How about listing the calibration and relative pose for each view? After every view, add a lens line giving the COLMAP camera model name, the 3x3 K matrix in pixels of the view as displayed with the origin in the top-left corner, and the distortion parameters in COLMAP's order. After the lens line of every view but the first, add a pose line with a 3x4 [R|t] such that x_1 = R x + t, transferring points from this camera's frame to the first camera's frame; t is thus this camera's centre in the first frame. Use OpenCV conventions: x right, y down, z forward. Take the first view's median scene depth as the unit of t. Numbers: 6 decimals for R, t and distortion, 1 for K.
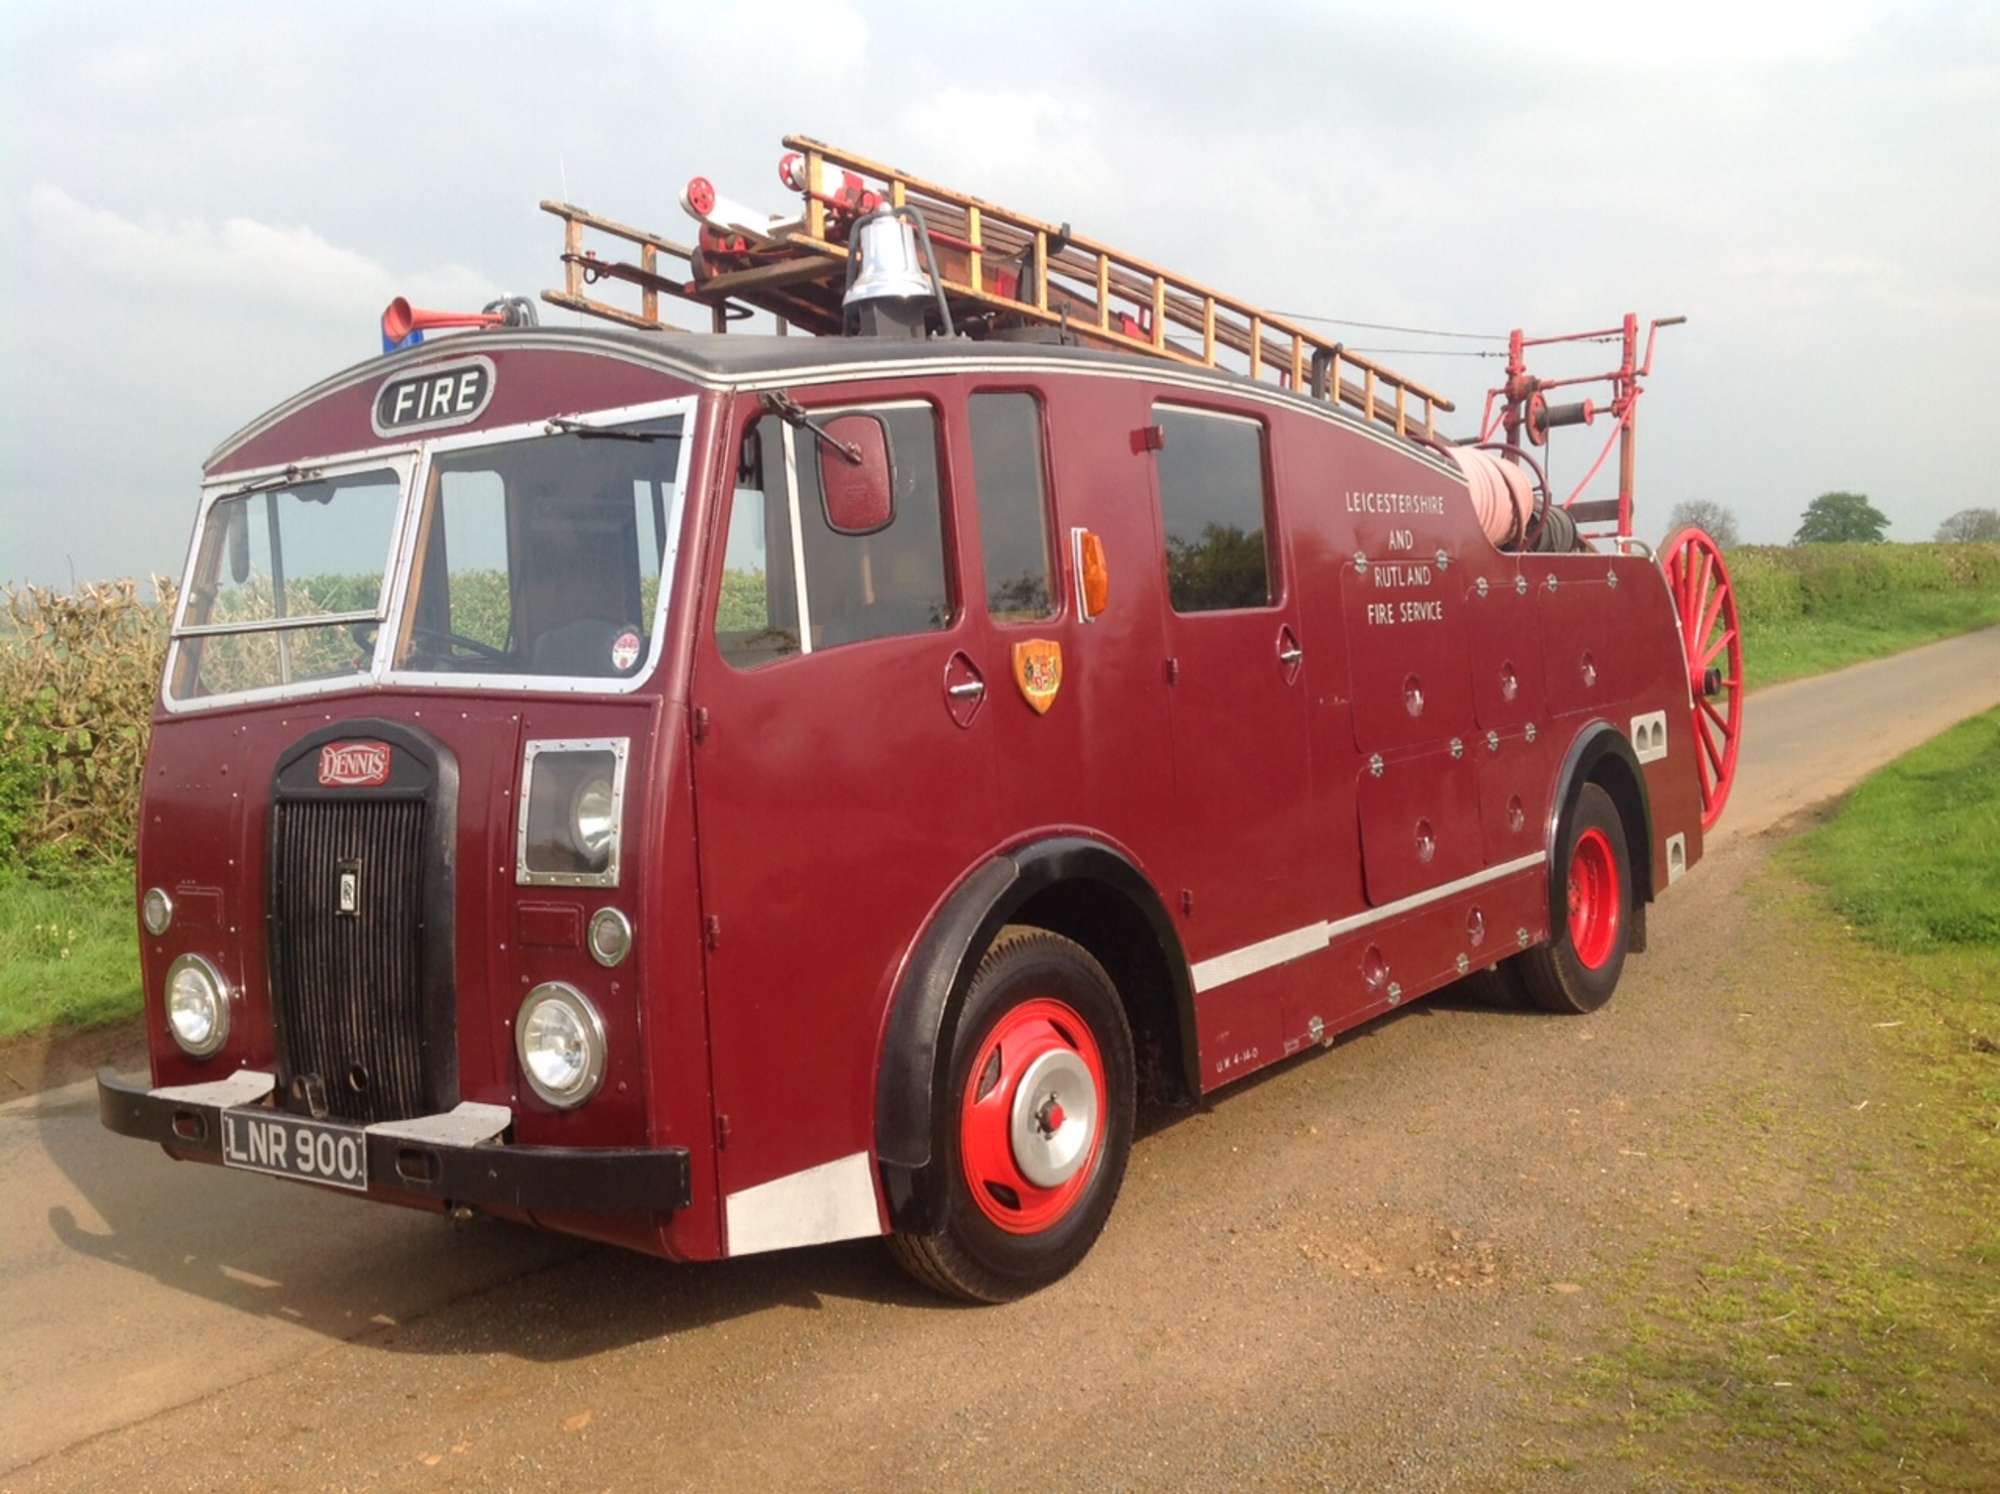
lens RADIAL K [[1888.3, 0, 1008.8], [0, 1888.3, 736.4], [0, 0, 1]] dist [0.180657, -0.444502]
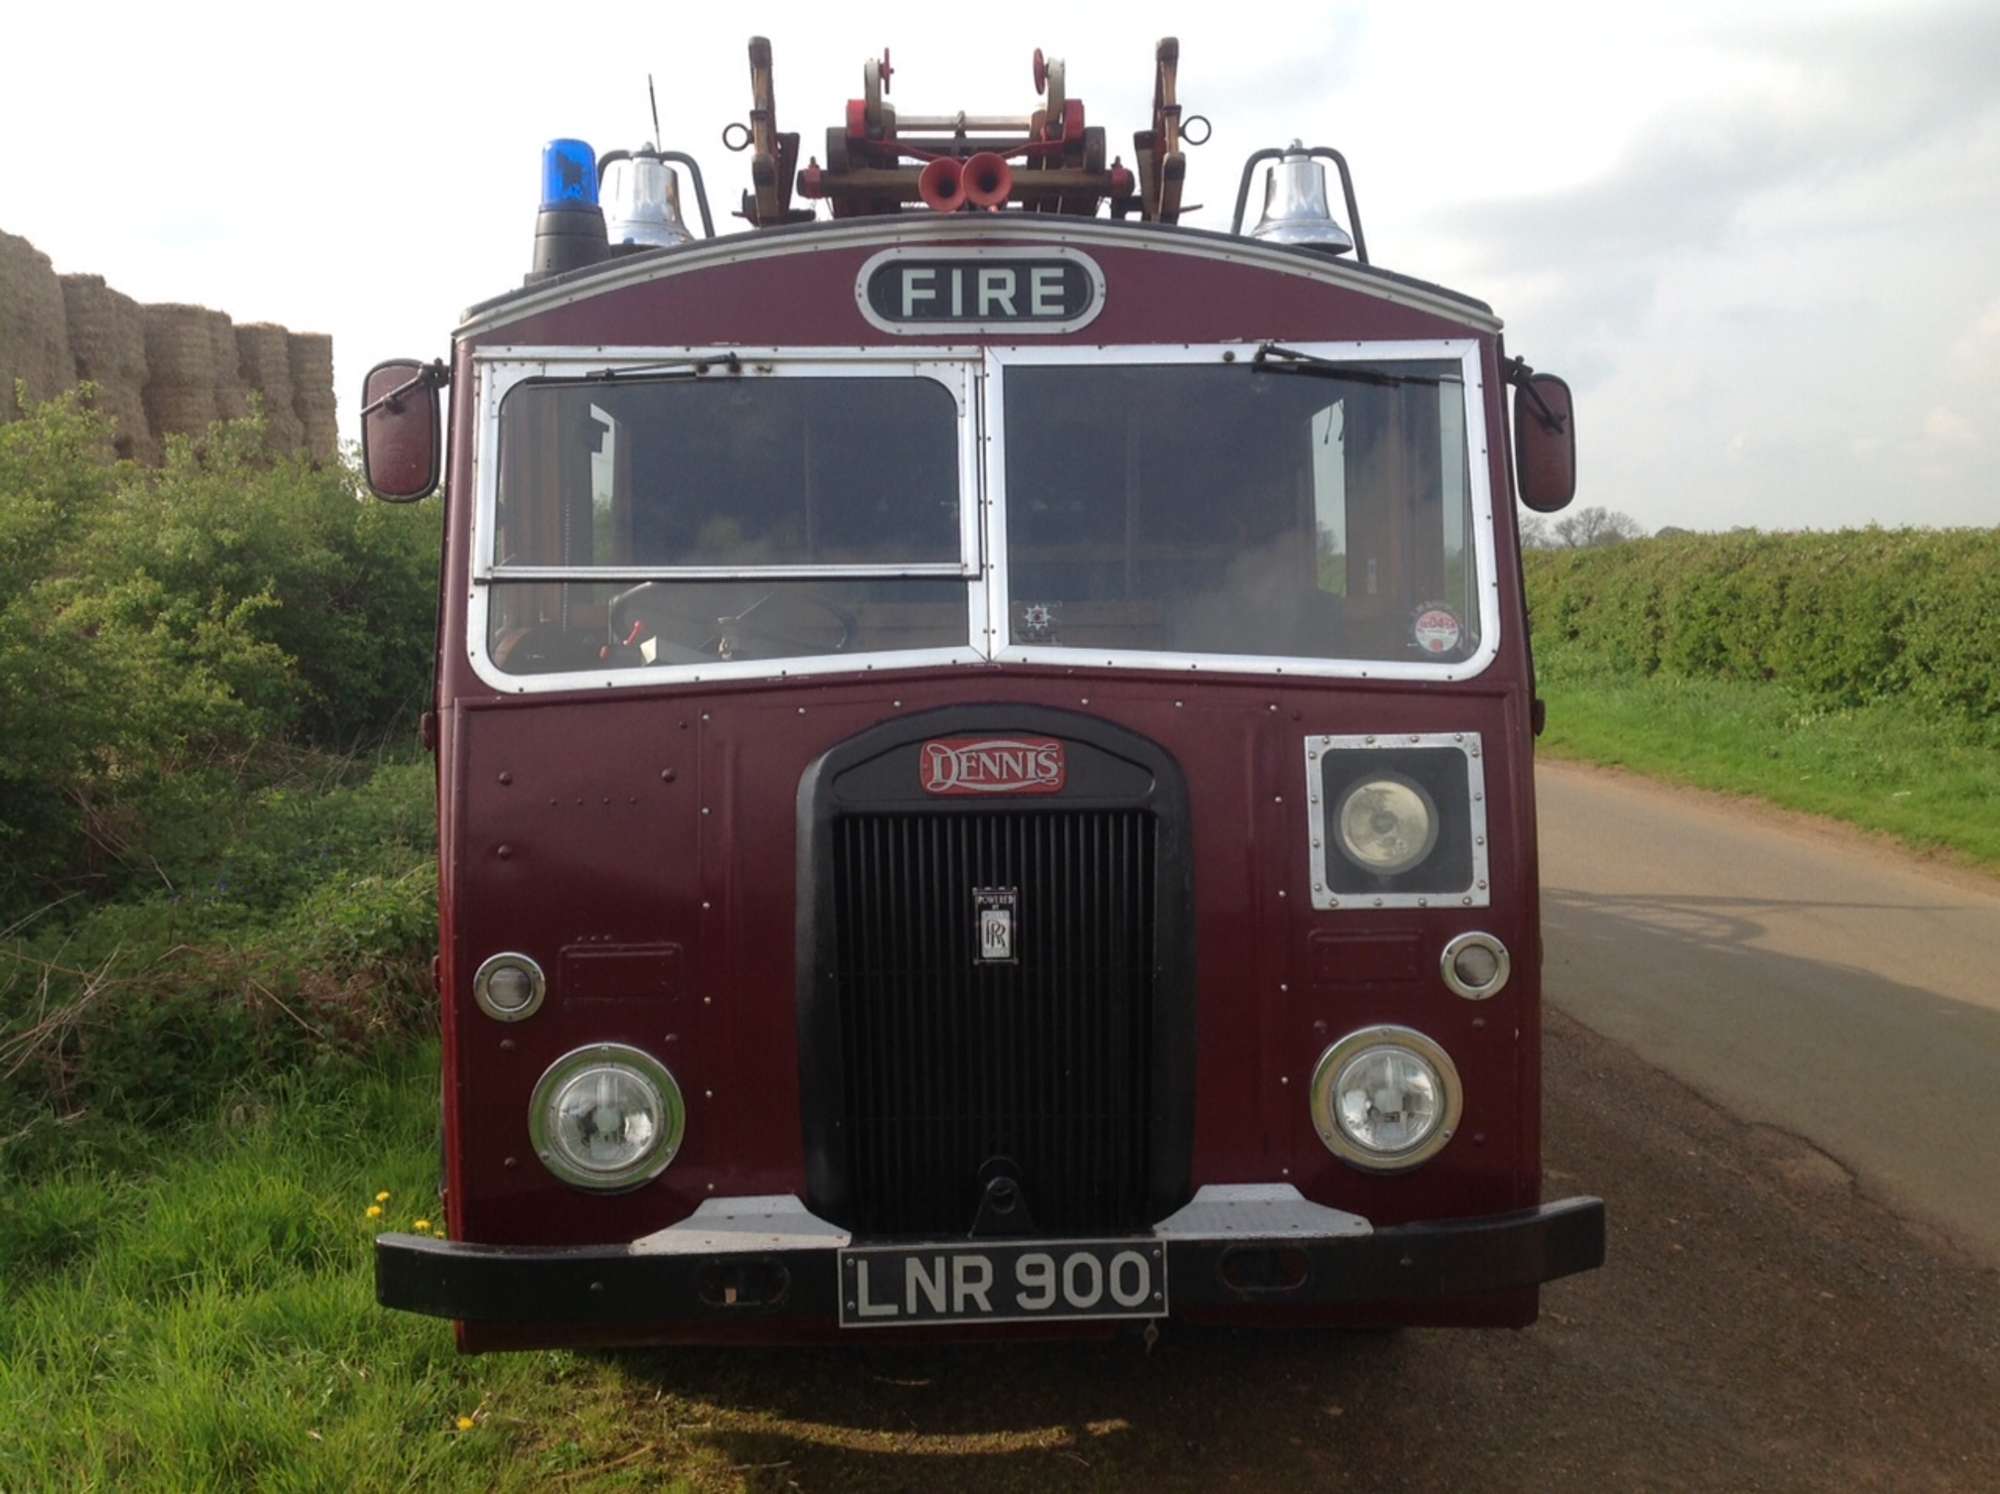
lens RADIAL K [[1888.3, 0, 1008.8], [0, 1888.3, 736.4], [0, 0, 1]] dist [0.180657, -0.444502]
pose [[0.783835, -0.000748, 0.620969, -0.797504], [-0.003596, 0.999977, 0.005743, -0.001551], [-0.620959, -0.006735, 0.783814, 0.403033]]
